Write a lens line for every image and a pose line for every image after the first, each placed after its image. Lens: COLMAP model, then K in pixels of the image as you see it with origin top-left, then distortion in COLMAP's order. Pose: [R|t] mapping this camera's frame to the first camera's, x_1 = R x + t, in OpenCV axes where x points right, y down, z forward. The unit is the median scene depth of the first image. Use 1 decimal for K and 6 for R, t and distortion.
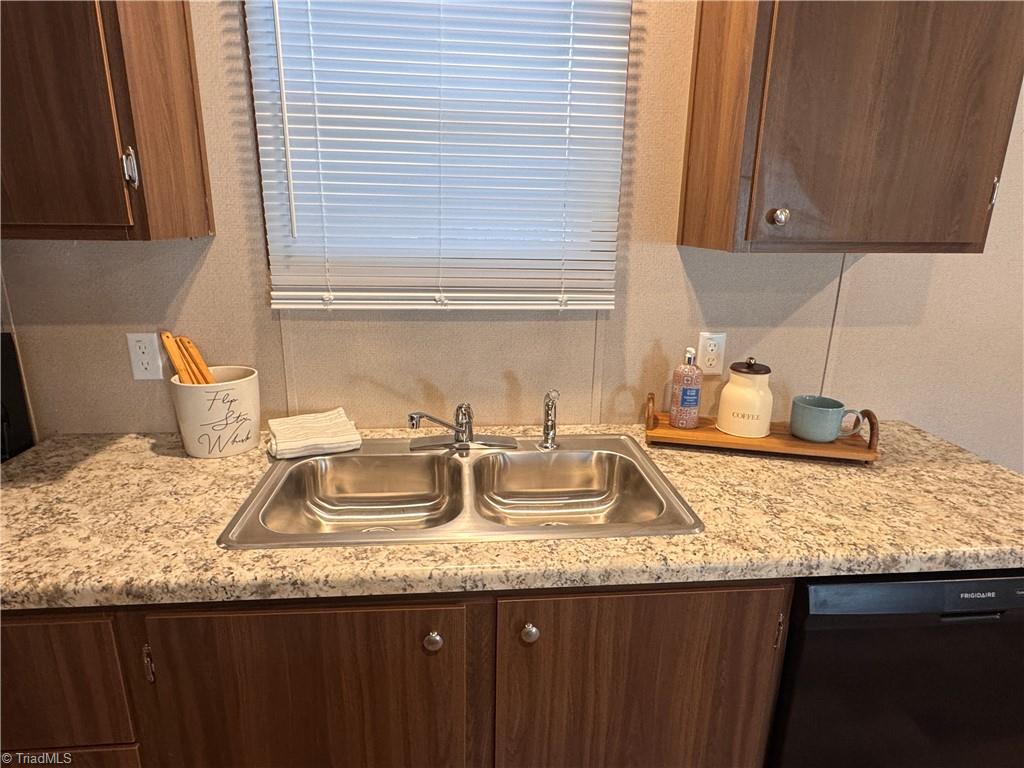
lens RADIAL K [[592.3, 0, 512.0], [0, 592.3, 384.0], [0, 0, 1]] dist [-0.000116, -0.000051]
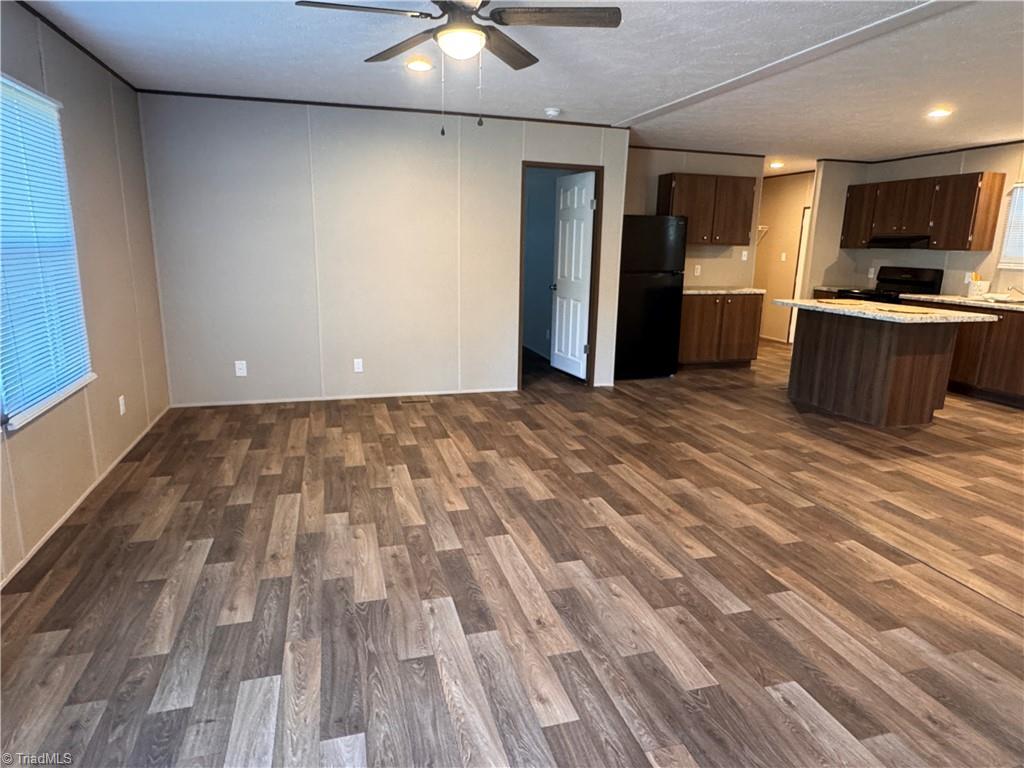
lens RADIAL K [[613.5, 0, 512.0], [0, 613.5, 384.0], [0, 0, 1]] dist [0.002783, 0.000309]
pose [[0.185369, 0.204429, -0.961170, 3.487156], [-0.278722, 0.948889, 0.148063, 1.022348], [0.942312, 0.240453, 0.232874, -3.255480]]
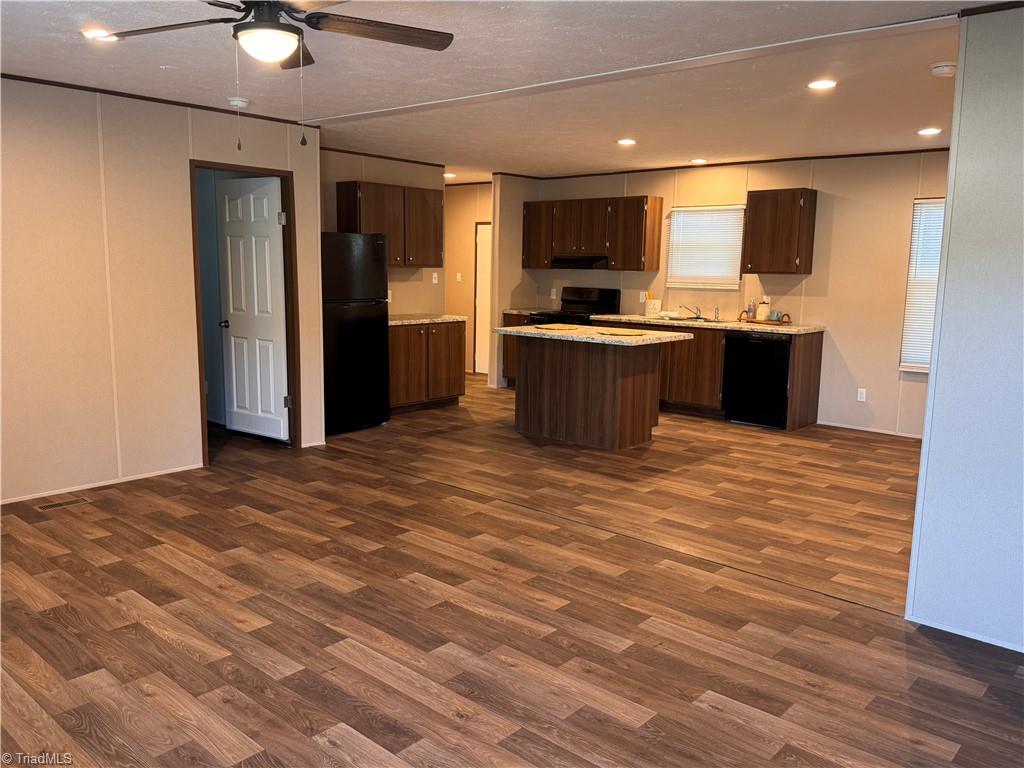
lens RADIAL K [[805.6, 0, 512.0], [0, 805.6, 384.0], [0, 0, 1]] dist [0.183020, -0.371902]
pose [[0.679384, 0.101720, -0.726698, 3.447331], [-0.199805, 0.978568, -0.049820, 1.170013], [0.706056, 0.179045, 0.685148, -4.046107]]
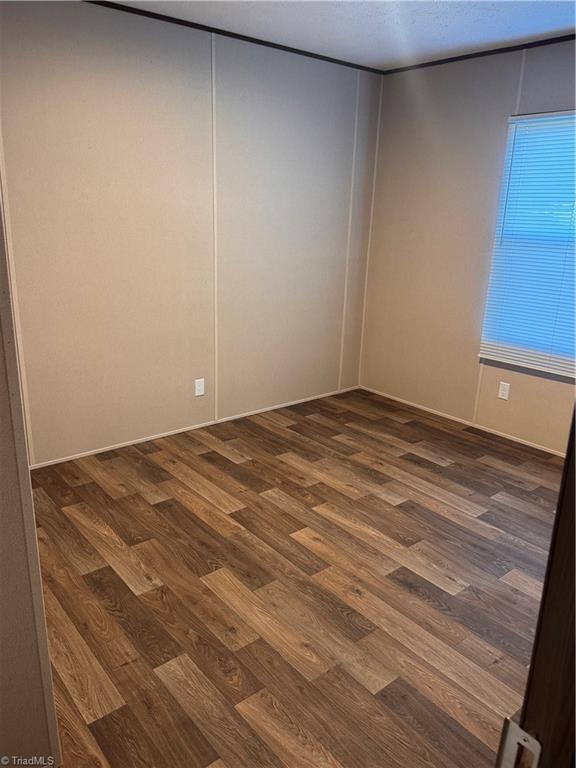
lens RADIAL K [[572.0, 0, 288.0], [0, 572.0, 384.0], [0, 0, 1]] dist [-0.000883, -0.005688]
pose [[-0.554368, -0.278203, 0.784398, 0.952504], [0.182931, 0.878700, 0.440934, 0.547408], [-0.811919, 0.387930, -0.436231, -1.955798]]
